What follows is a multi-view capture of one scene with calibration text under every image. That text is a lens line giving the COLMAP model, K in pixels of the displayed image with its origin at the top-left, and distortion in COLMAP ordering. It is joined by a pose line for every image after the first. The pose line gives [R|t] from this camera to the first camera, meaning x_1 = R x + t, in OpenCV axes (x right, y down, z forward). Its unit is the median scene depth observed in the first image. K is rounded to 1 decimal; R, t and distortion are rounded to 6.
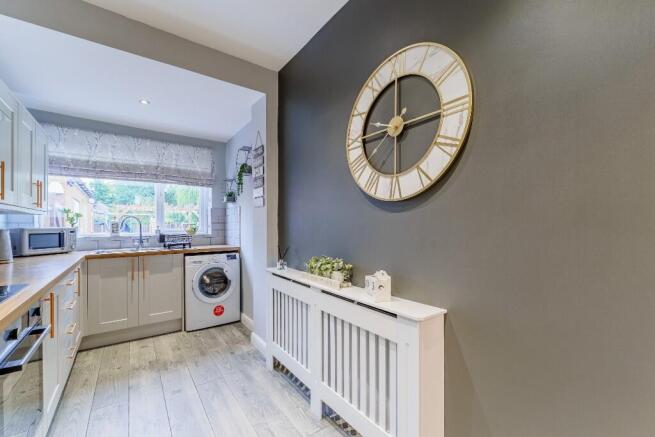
lens RADIAL K [[268.8, 0, 325.1], [0, 268.8, 222.1], [0, 0, 1]] dist [-0.000630, -0.000569]
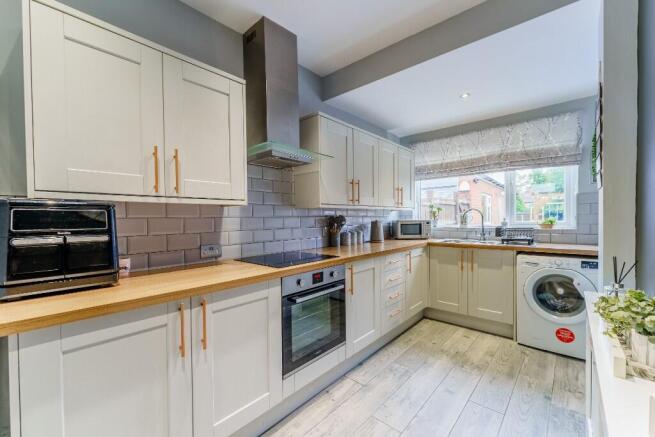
lens RADIAL K [[268.8, 0, 325.1], [0, 268.8, 222.1], [0, 0, 1]] dist [-0.000630, -0.000569]
pose [[0.211173, 0.018380, -0.977276, 0.182340], [0.020620, 0.999517, 0.023254, -0.007285], [0.977231, -0.025062, 0.210692, 0.235607]]
